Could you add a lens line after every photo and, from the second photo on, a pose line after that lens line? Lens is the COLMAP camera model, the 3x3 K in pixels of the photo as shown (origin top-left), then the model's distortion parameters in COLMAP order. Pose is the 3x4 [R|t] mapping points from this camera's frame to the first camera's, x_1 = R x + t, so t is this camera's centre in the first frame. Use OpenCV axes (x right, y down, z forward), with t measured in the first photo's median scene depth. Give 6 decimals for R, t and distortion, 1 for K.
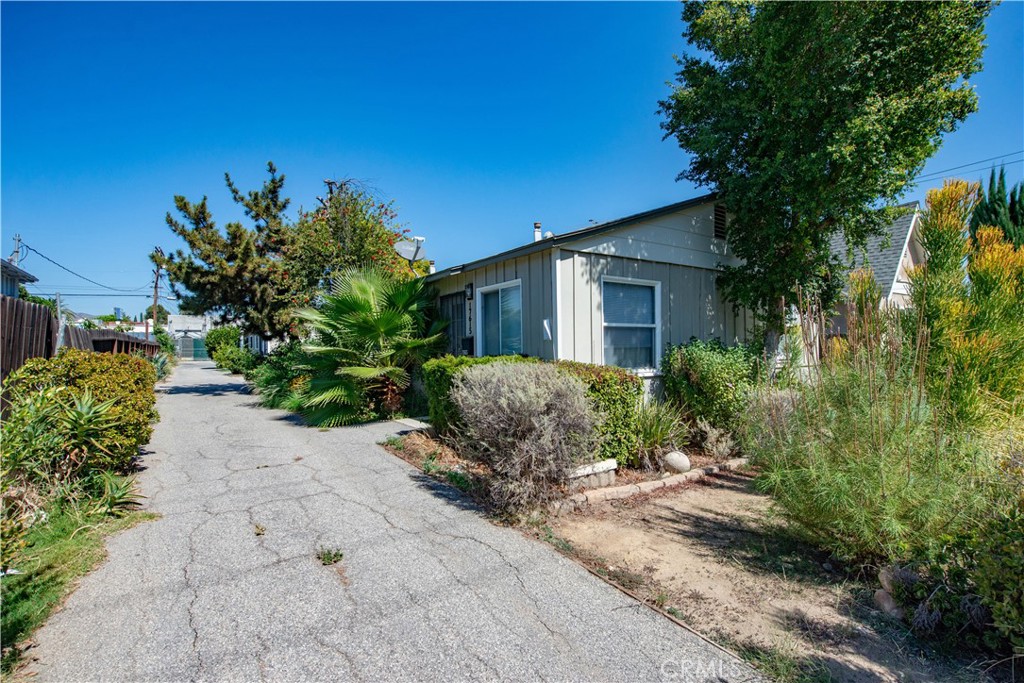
lens RADIAL K [[524.2, 0, 512.0], [0, 524.2, 341.5], [0, 0, 1]] dist [-0.000946, -0.000172]
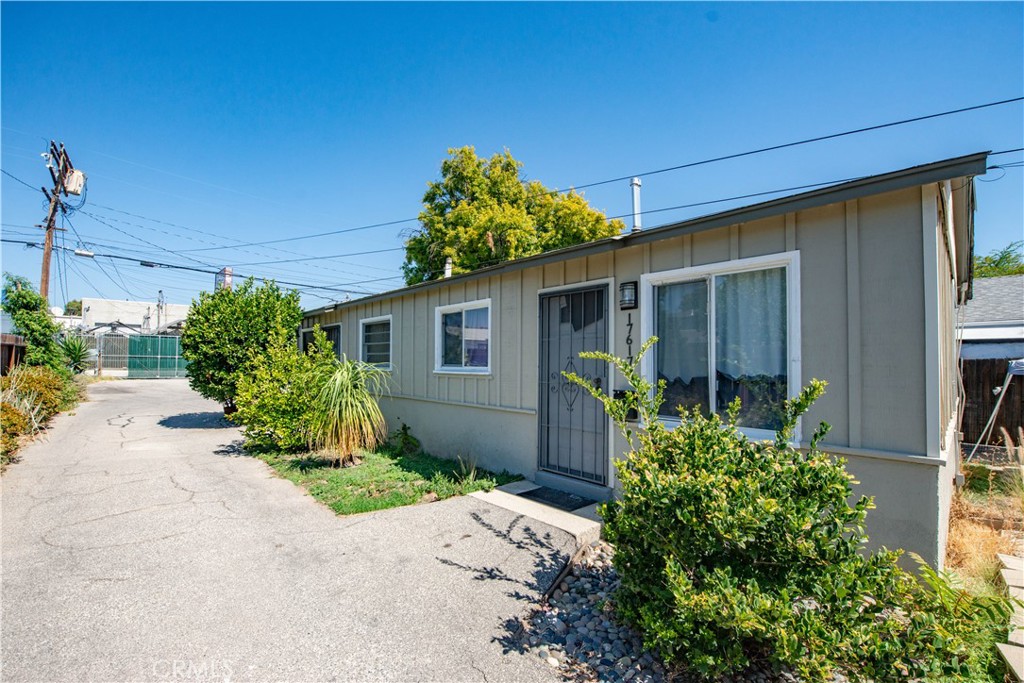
lens RADIAL K [[433.1, 0, 514.6], [0, 433.1, 351.1], [0, 0, 1]] dist [-0.024274, 0.000438]
pose [[0.979541, 0.030333, 0.198944, -0.327274], [-0.028479, 0.999520, -0.012174, 0.004439], [-0.199218, 0.006259, 0.979935, 0.528031]]
